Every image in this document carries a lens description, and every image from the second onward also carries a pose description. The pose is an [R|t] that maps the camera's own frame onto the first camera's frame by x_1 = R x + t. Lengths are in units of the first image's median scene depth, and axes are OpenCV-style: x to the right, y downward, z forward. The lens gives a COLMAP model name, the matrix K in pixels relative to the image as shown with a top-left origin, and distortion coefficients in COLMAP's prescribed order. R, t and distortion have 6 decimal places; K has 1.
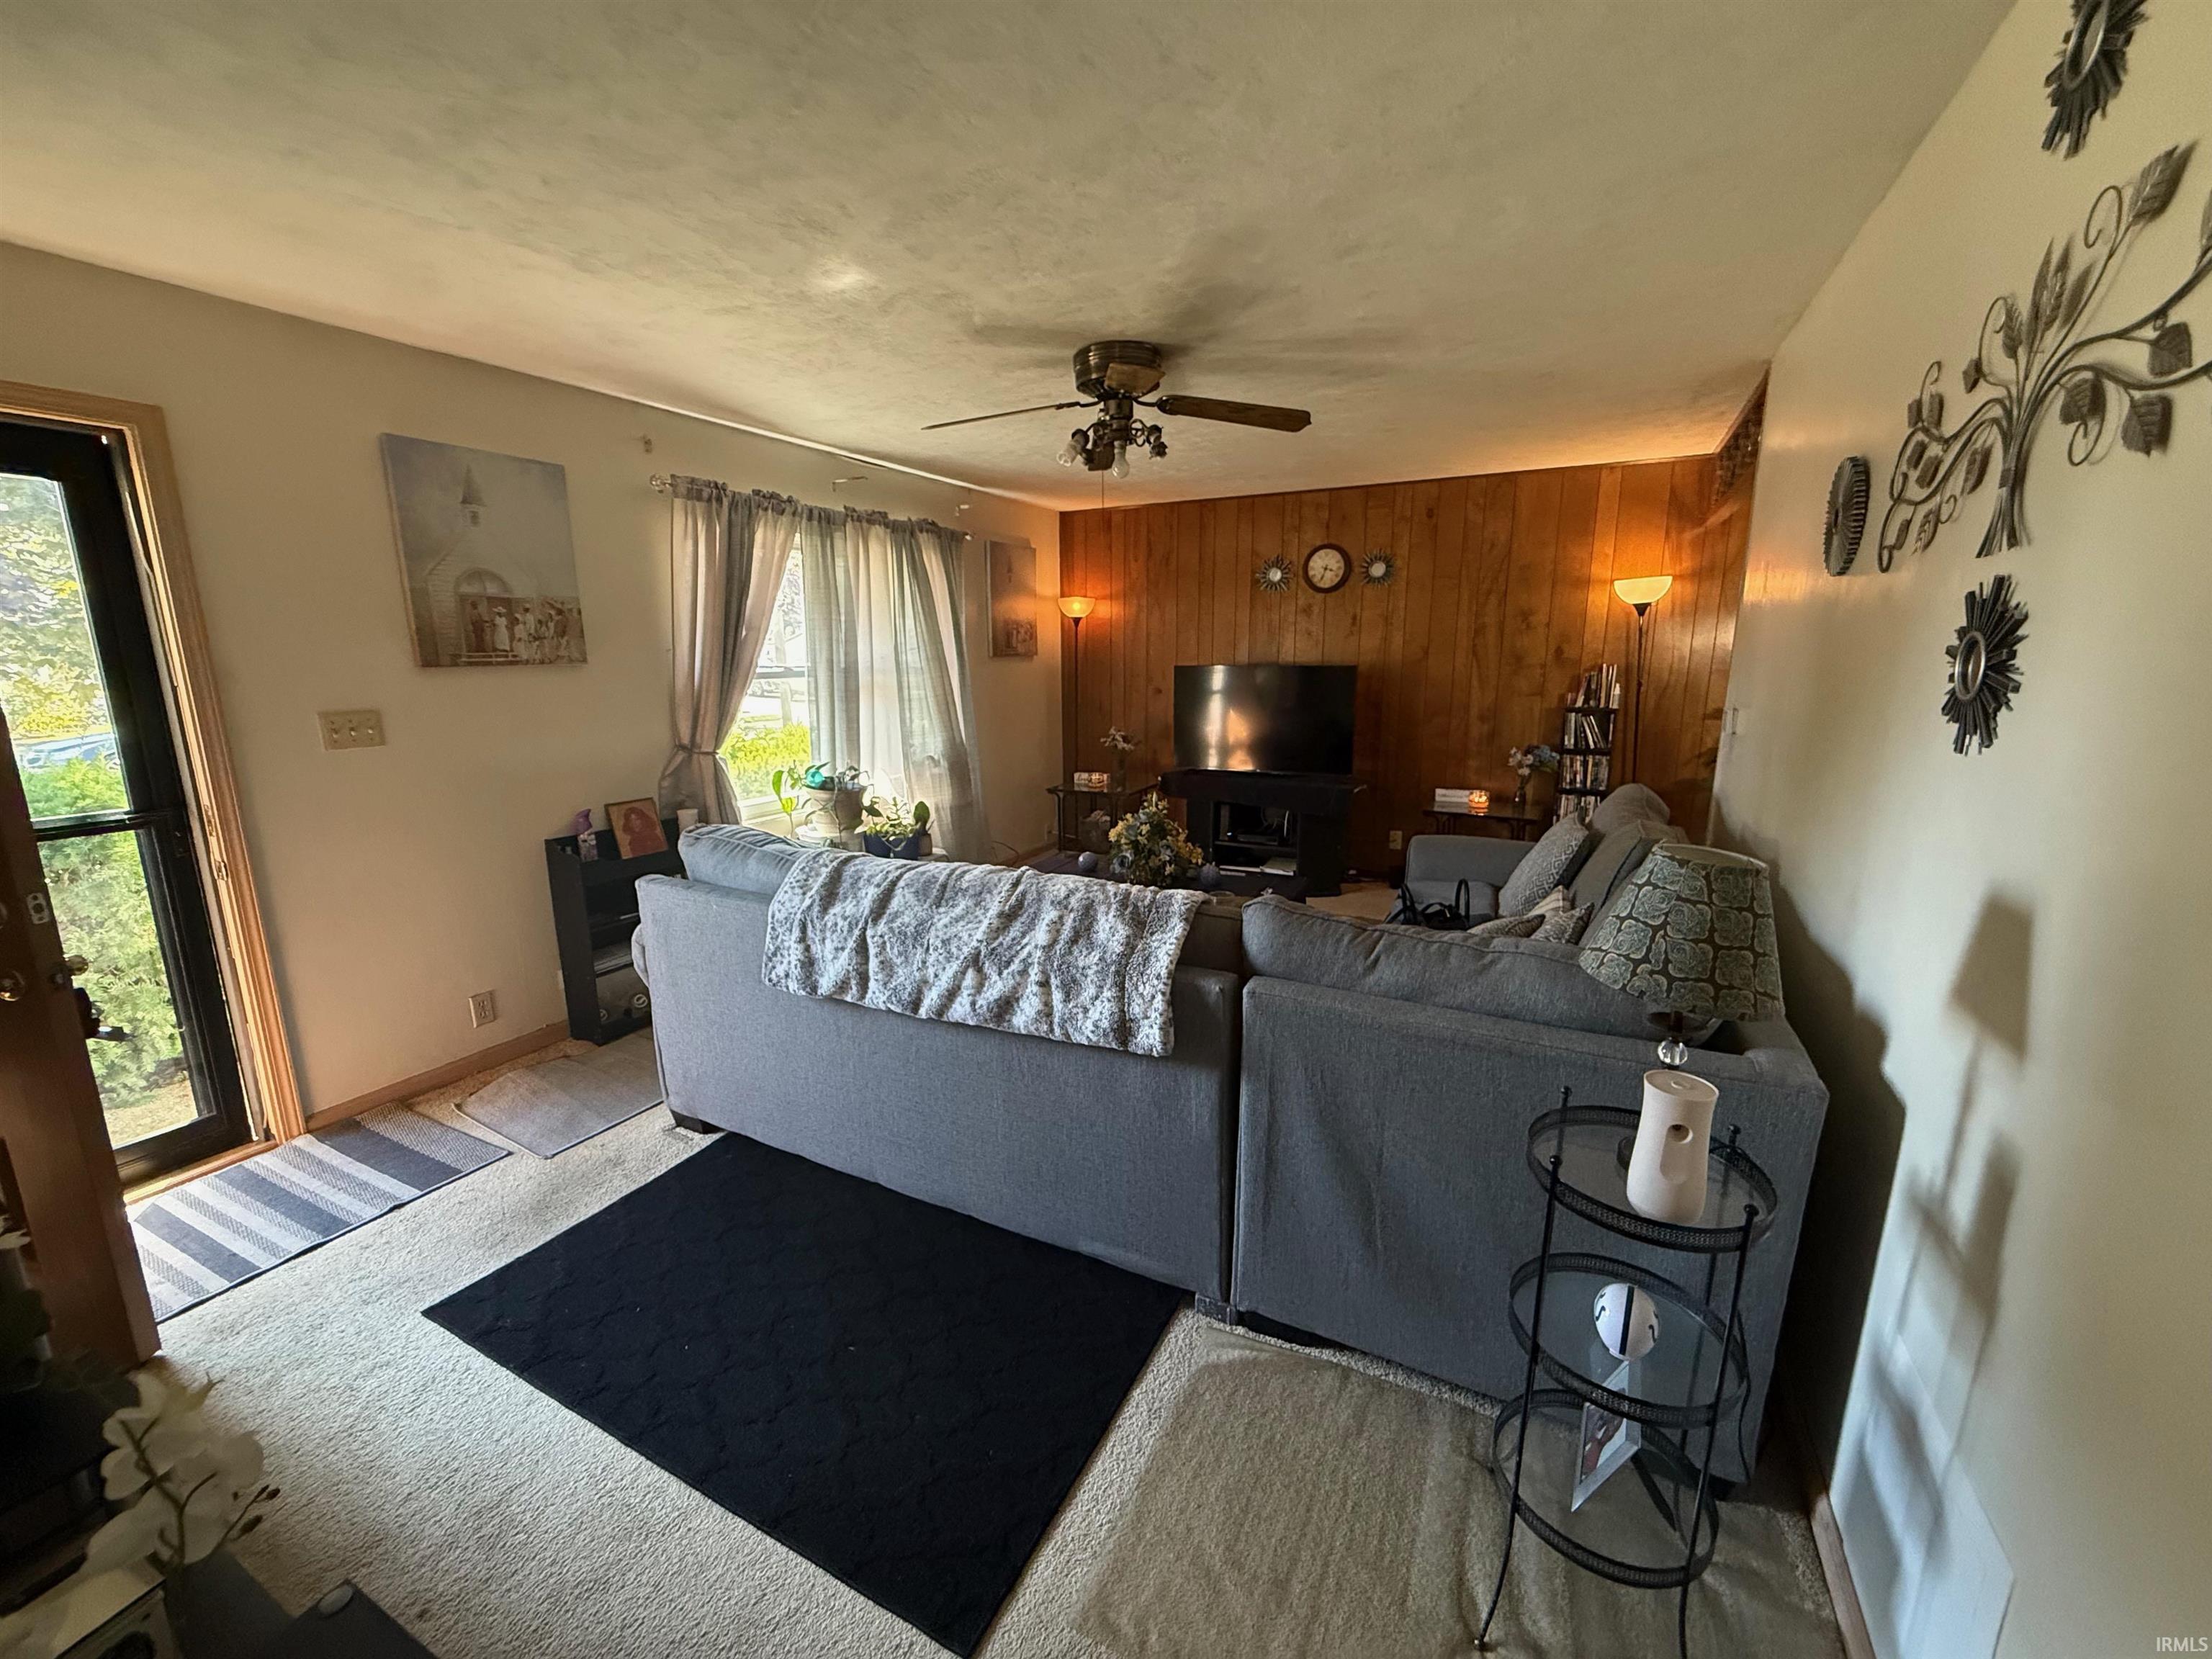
lens RADIAL K [[897.7, 0, 1106.0], [0, 897.7, 829.5], [0, 0, 1]] dist [0.001072, 0.000002]
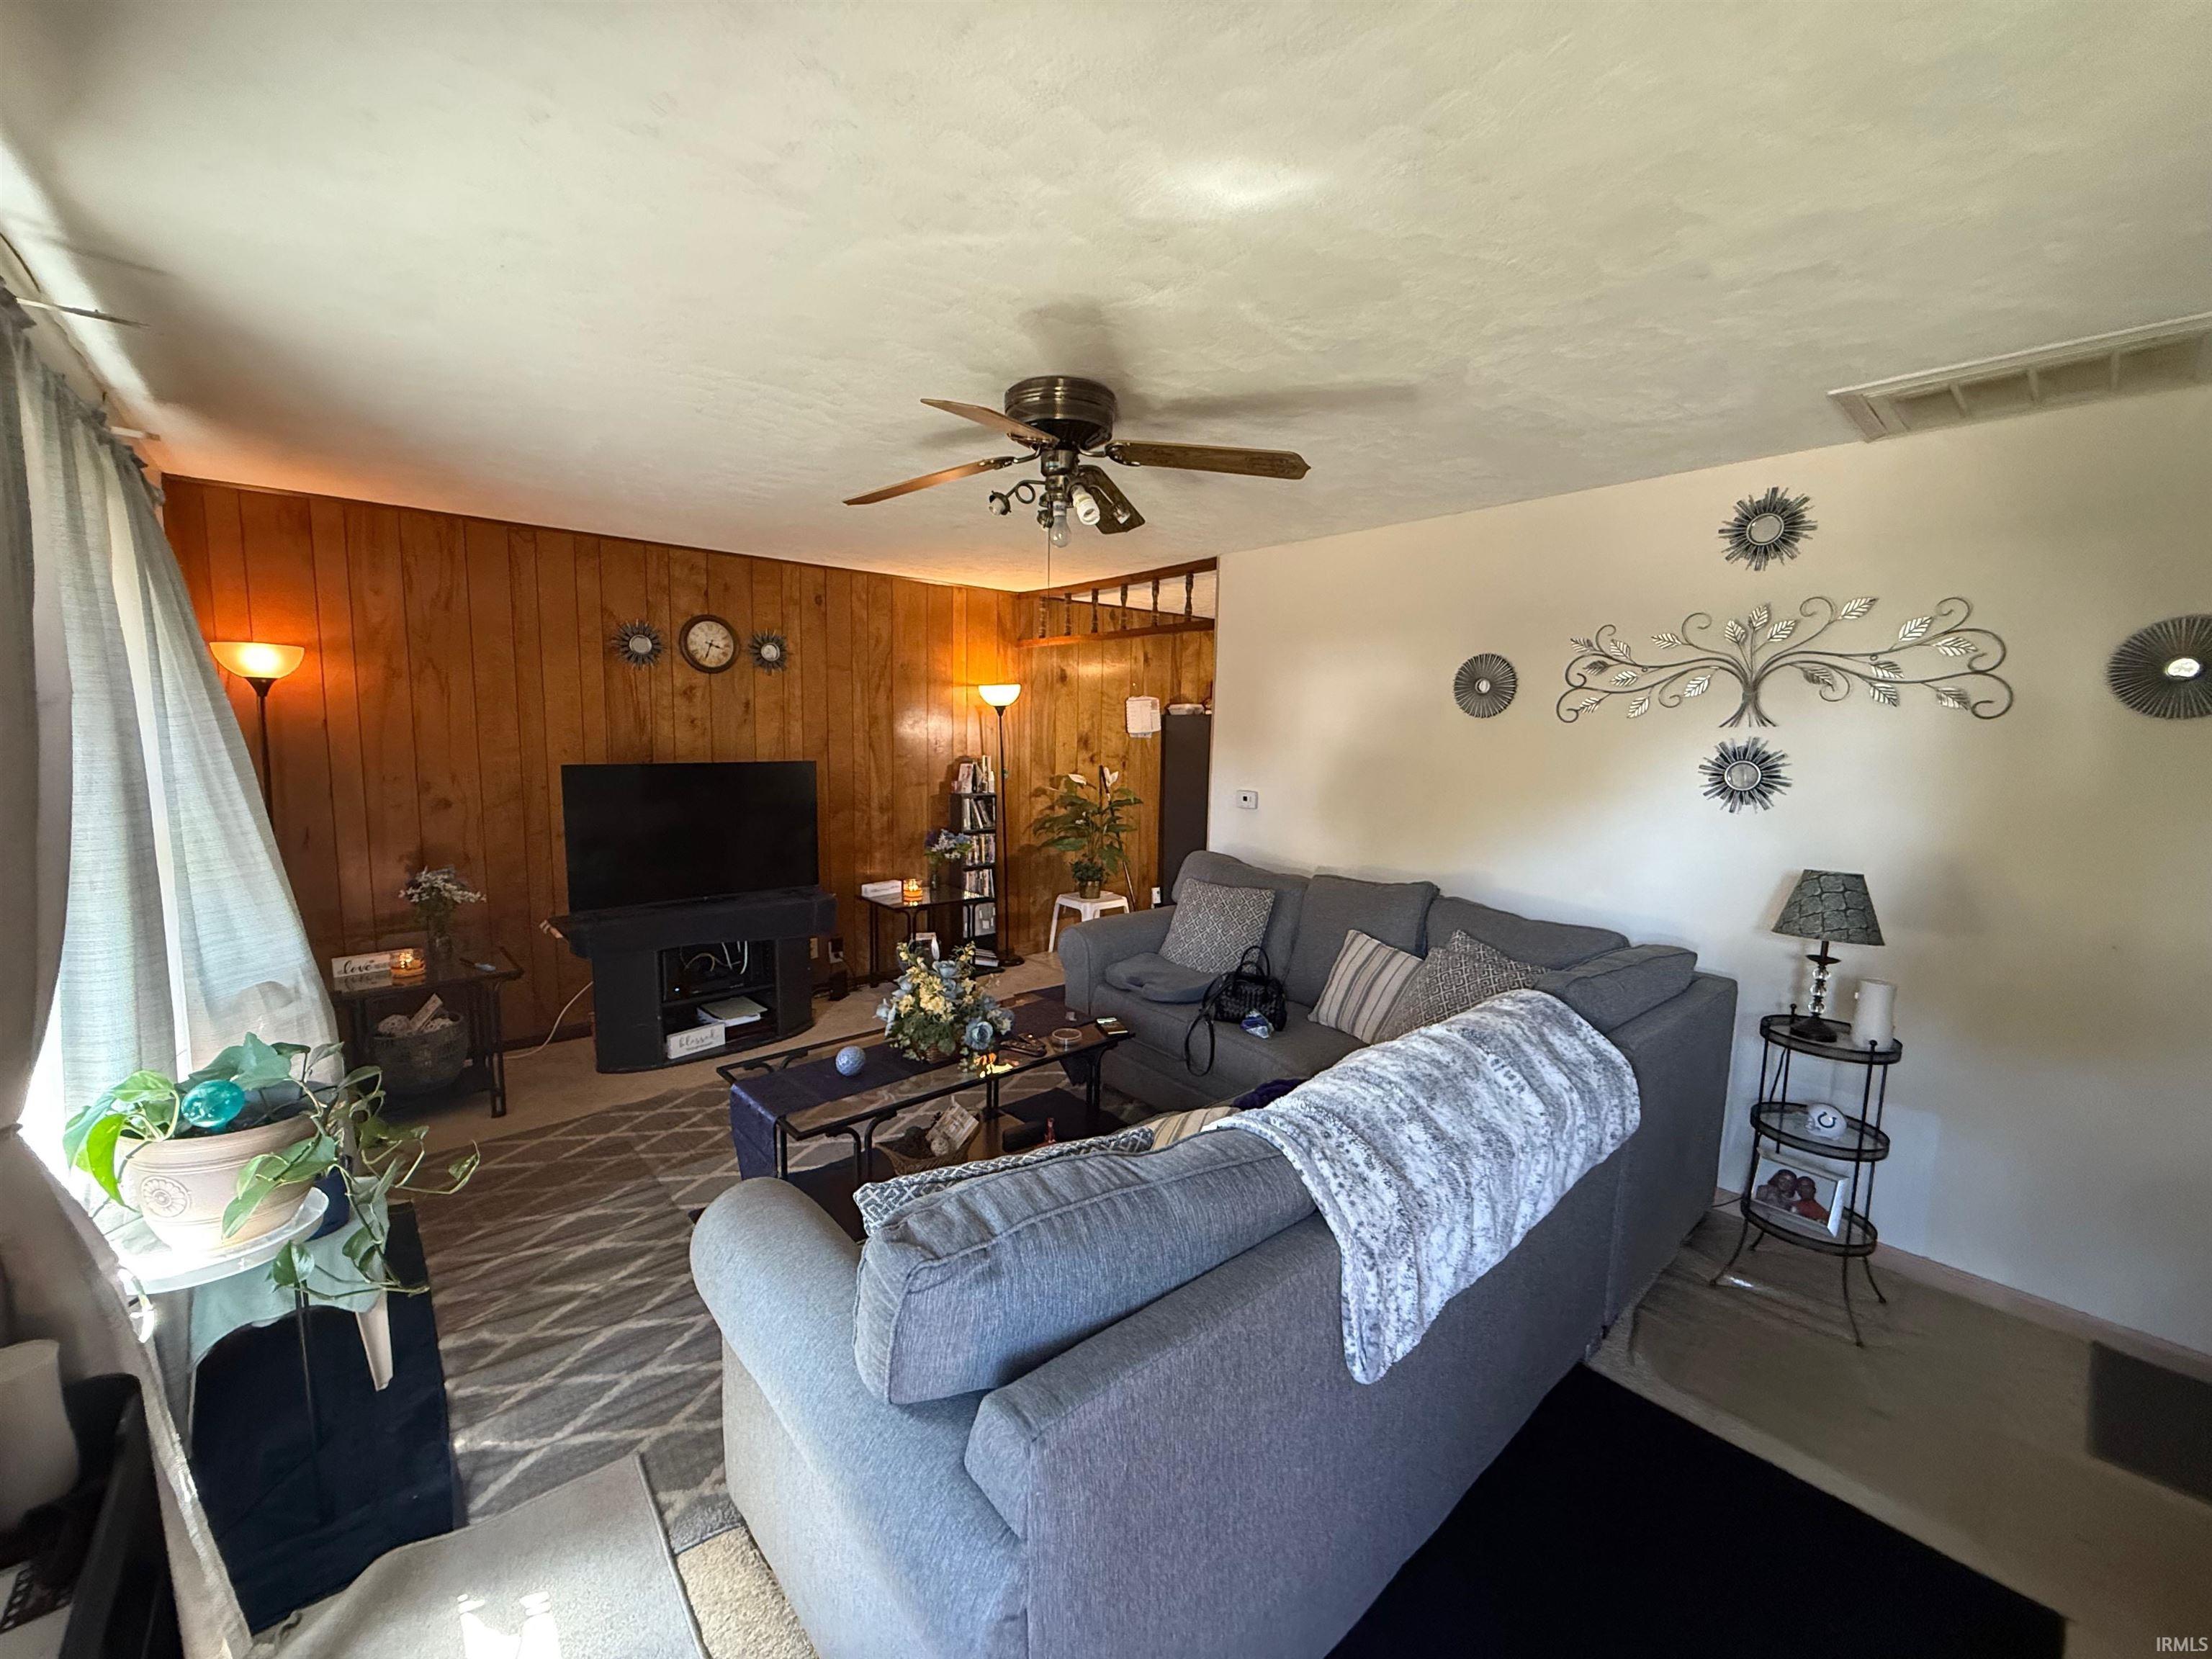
lens RADIAL K [[866.2, 0, 1149.2], [0, 866.2, 834.3], [0, 0, 1]] dist [0.018659, 0.000037]
pose [[0.367163, -0.100753, 0.924684, -0.389101], [0.165813, 0.985283, 0.041517, -0.090443], [-0.915258, 0.138082, 0.378465, 0.375473]]
